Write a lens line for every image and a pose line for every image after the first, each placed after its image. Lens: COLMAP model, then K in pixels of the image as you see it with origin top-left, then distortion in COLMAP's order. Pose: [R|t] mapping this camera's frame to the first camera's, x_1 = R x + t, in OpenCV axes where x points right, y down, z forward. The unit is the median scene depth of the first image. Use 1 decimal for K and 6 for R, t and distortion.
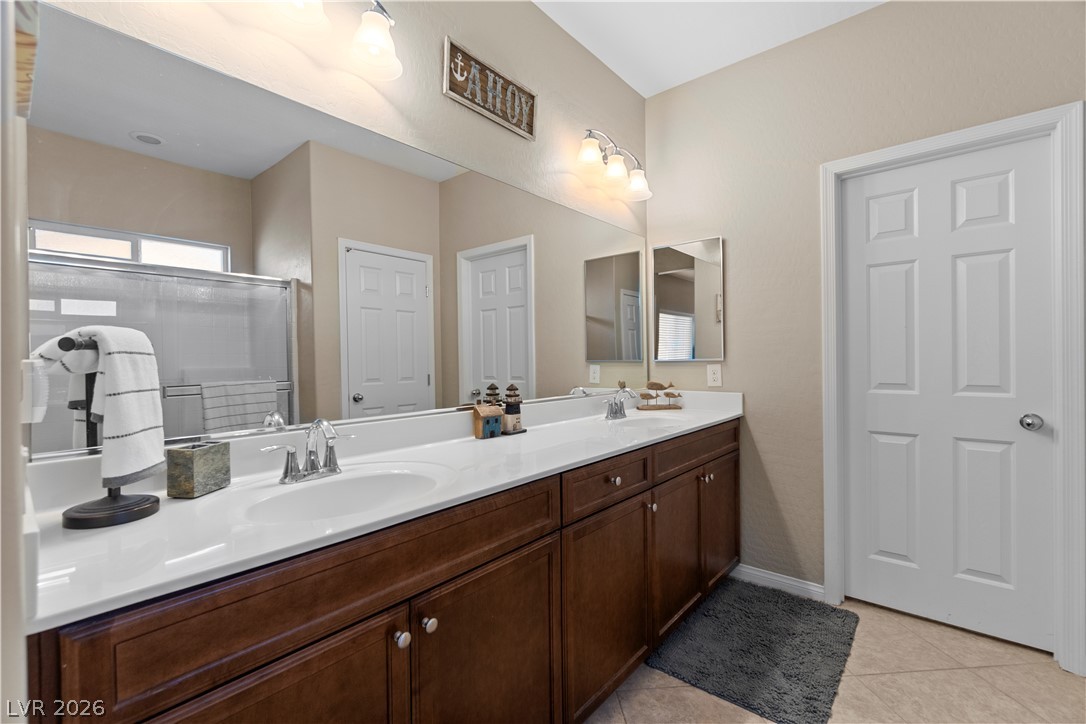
lens RADIAL K [[470.5, 0, 544.8], [0, 470.5, 362.0], [0, 0, 1]] dist [-0.004531, 0.000757]
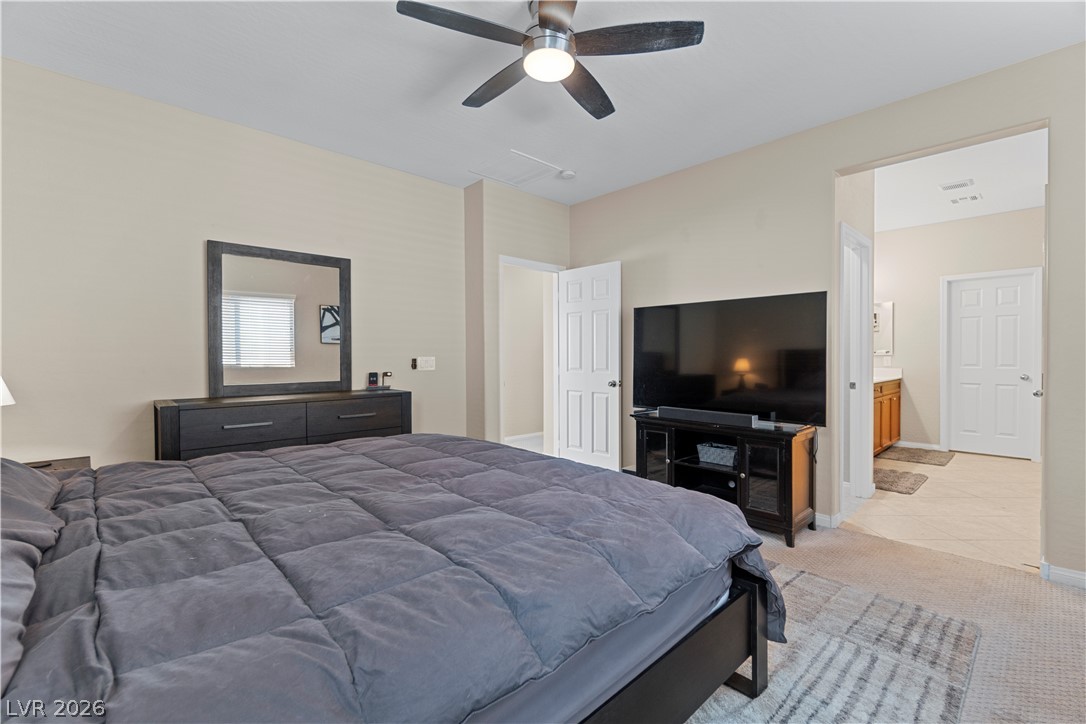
lens RADIAL K [[470.5, 0, 541.7], [0, 470.5, 360.7], [0, 0, 1]] dist [-0.004531, 0.000757]
pose [[0.991813, 0.005030, -0.127602, -1.229883], [-0.003644, 0.999932, 0.011092, 0.006876], [0.127649, -0.010536, 0.991763, -1.800019]]
